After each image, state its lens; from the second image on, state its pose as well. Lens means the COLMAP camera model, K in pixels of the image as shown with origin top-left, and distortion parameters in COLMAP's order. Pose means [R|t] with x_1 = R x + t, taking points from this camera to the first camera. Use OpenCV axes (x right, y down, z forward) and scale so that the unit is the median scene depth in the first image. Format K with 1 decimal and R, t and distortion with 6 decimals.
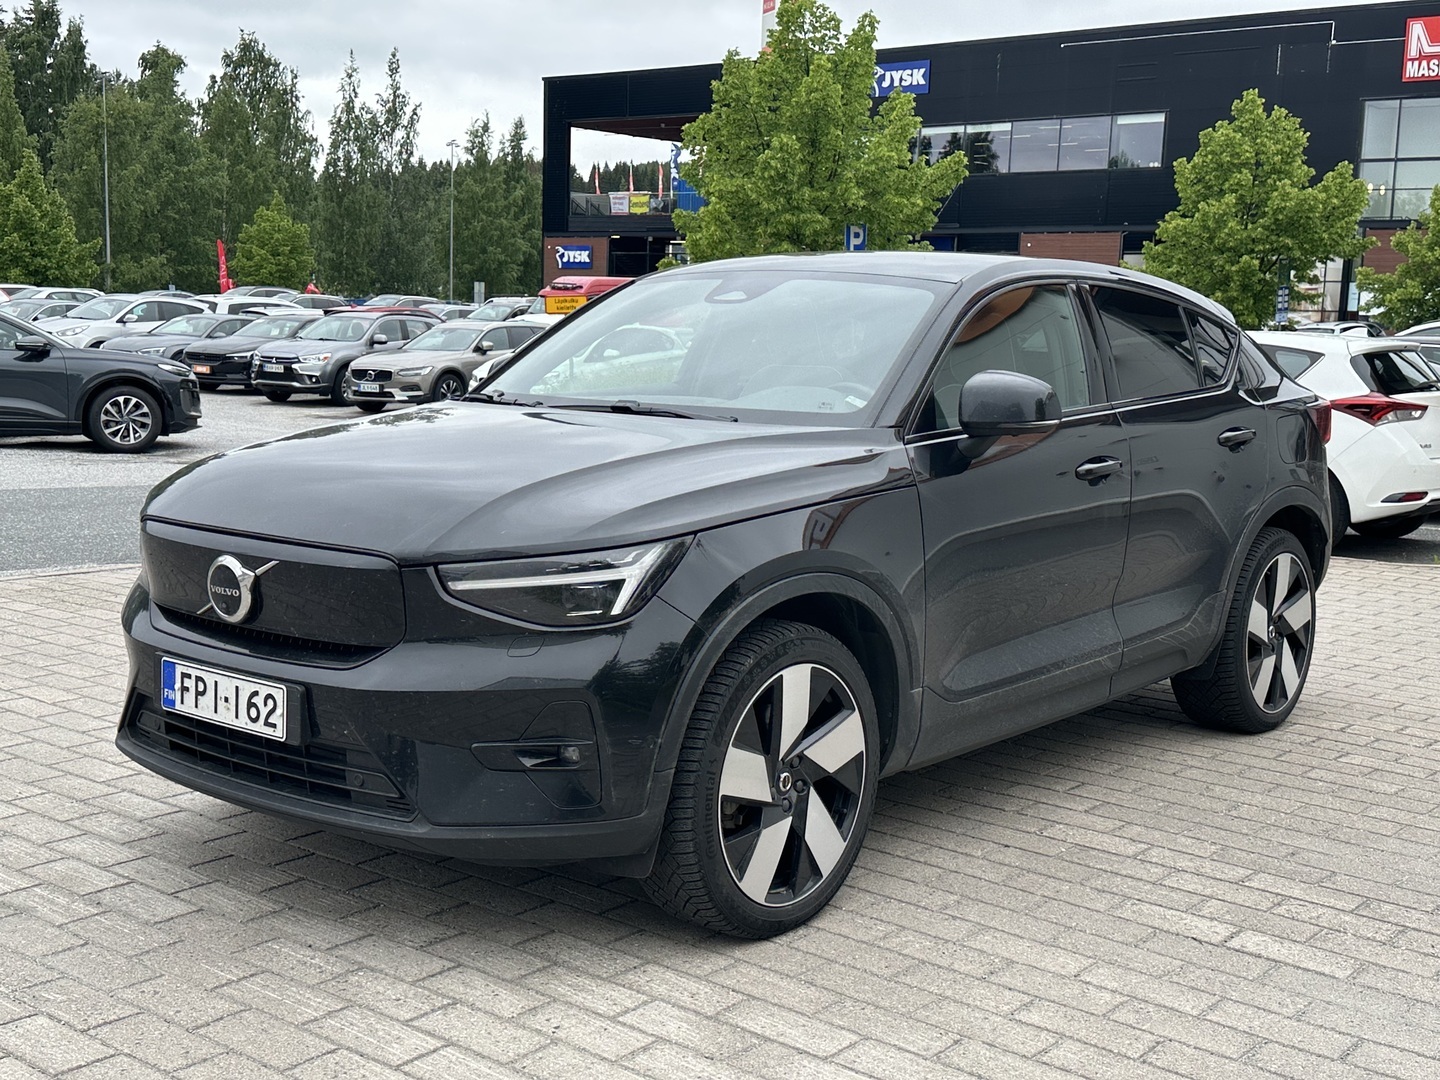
lens RADIAL K [[1694.2, 0, 704.6], [0, 1694.2, 535.1], [0, 0, 1]] dist [0.095079, 0.000000]
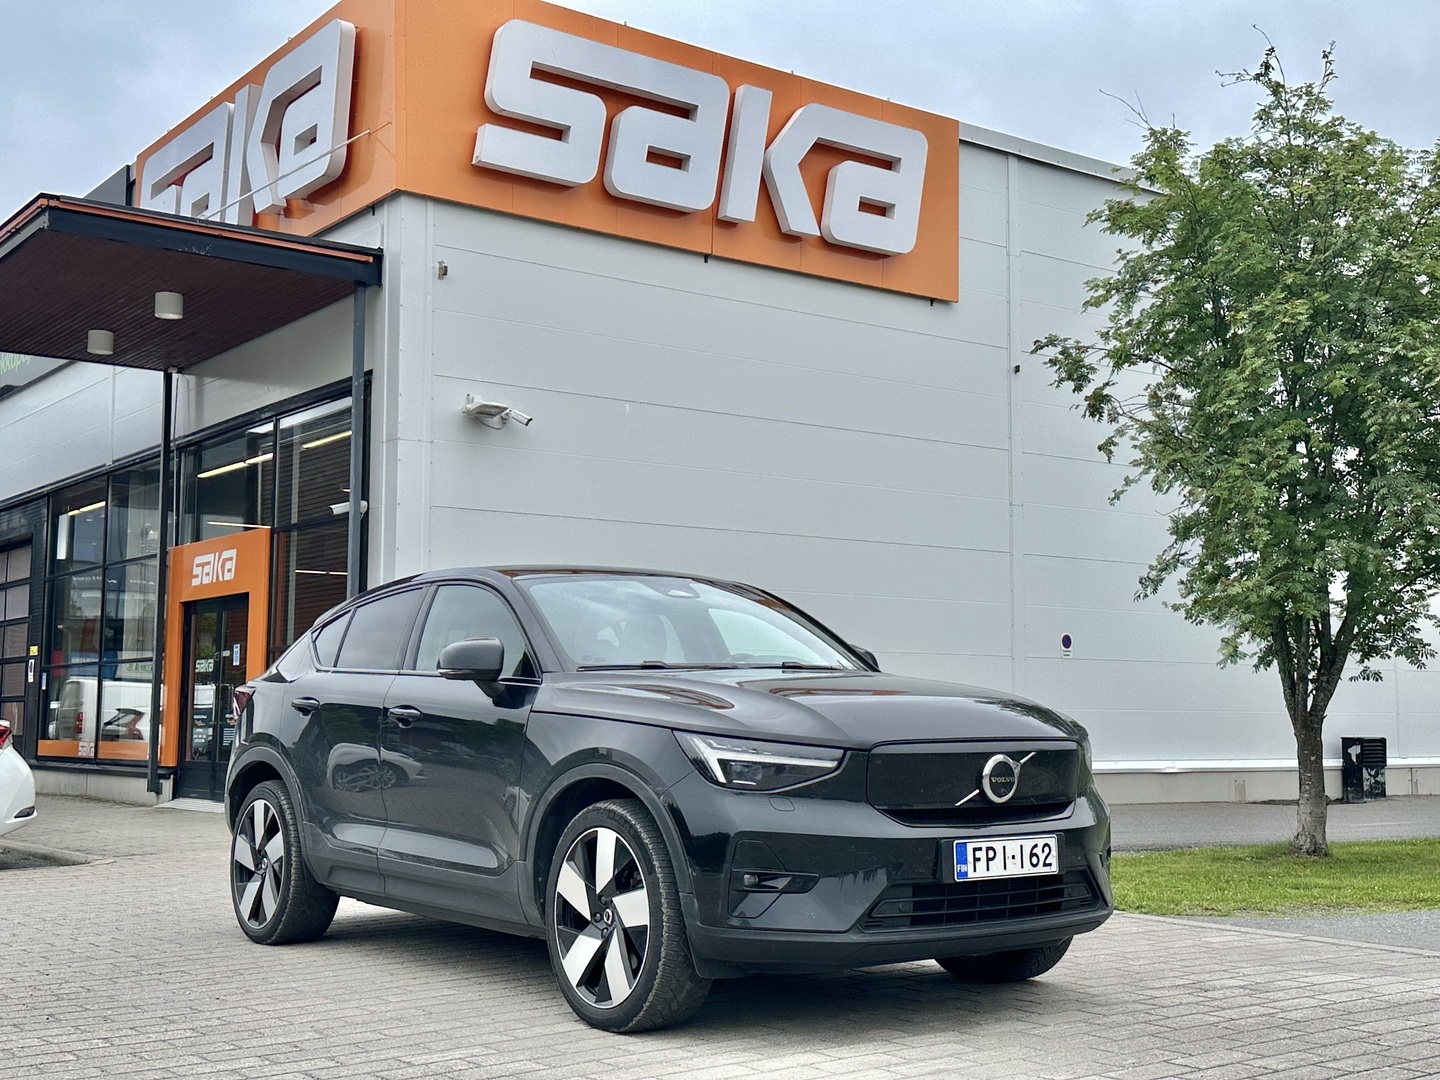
lens RADIAL K [[1694.2, 0, 716.4], [0, 1694.2, 540.2], [0, 0, 1]] dist [0.095079, 0.000000]
pose [[0.245998, 0.077615, 0.966158, -1.677811], [0.131049, 0.984973, -0.112493, -0.034537], [-0.960370, 0.154287, 0.232130, 0.845295]]
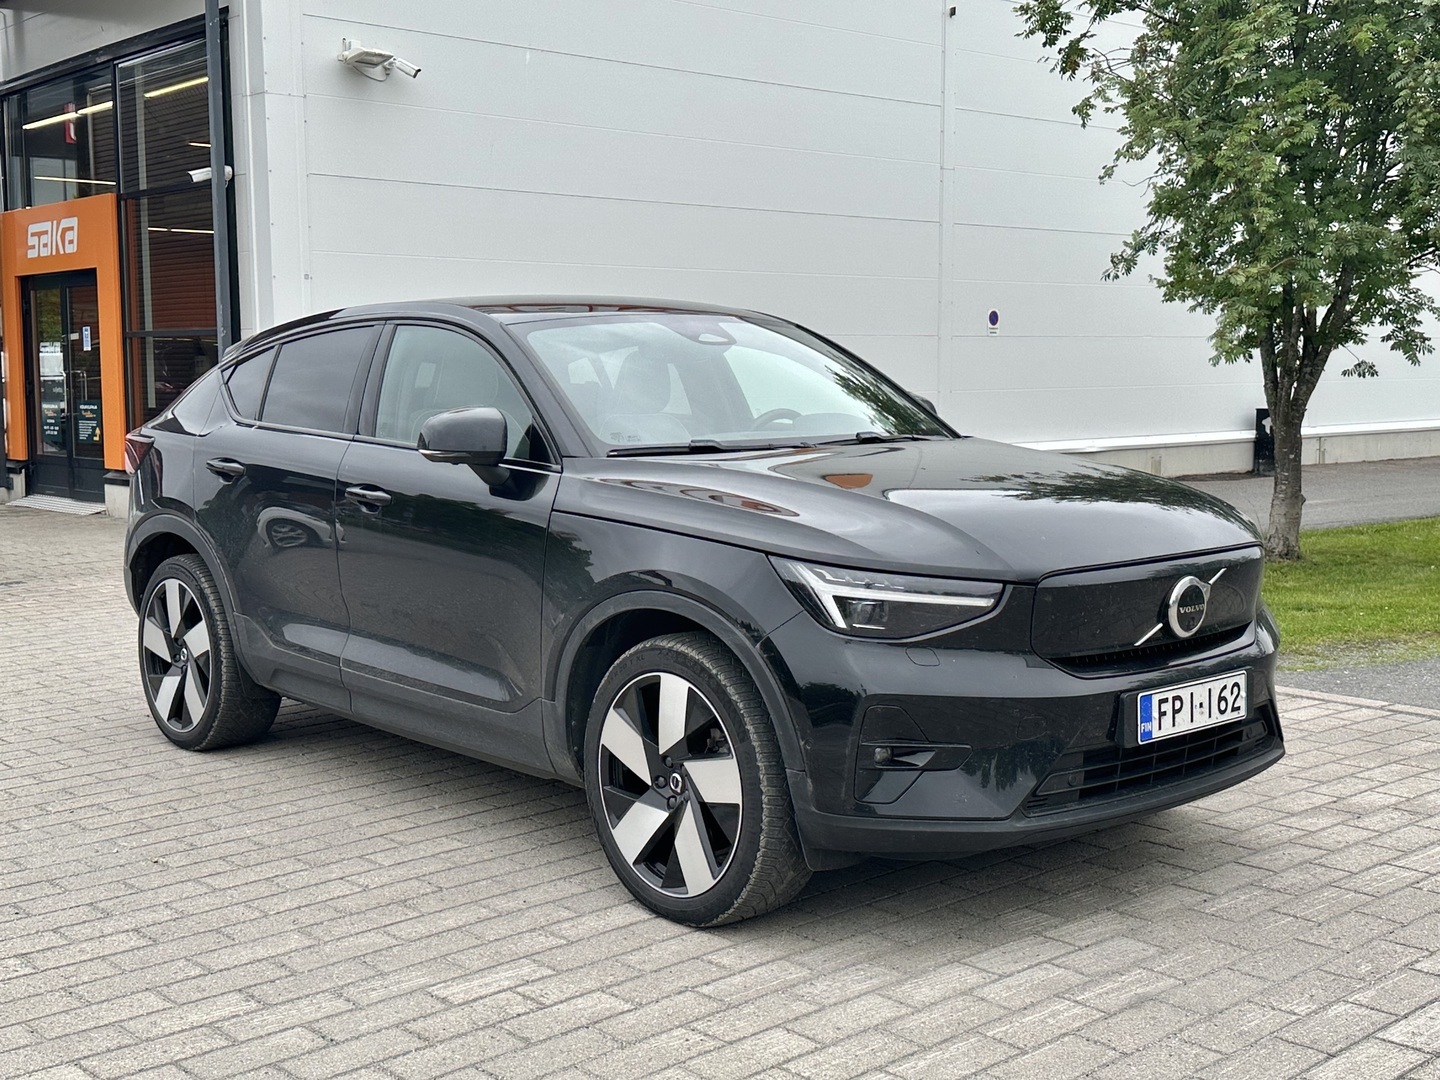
lens RADIAL K [[1694.2, 0, 715.2], [0, 1694.2, 533.5], [0, 0, 1]] dist [0.095079, 0.000000]
pose [[0.161601, -0.122012, 0.979285, -1.362561], [0.139188, 0.985226, 0.099783, -0.162661], [-0.976991, 0.120179, 0.176196, 1.069970]]
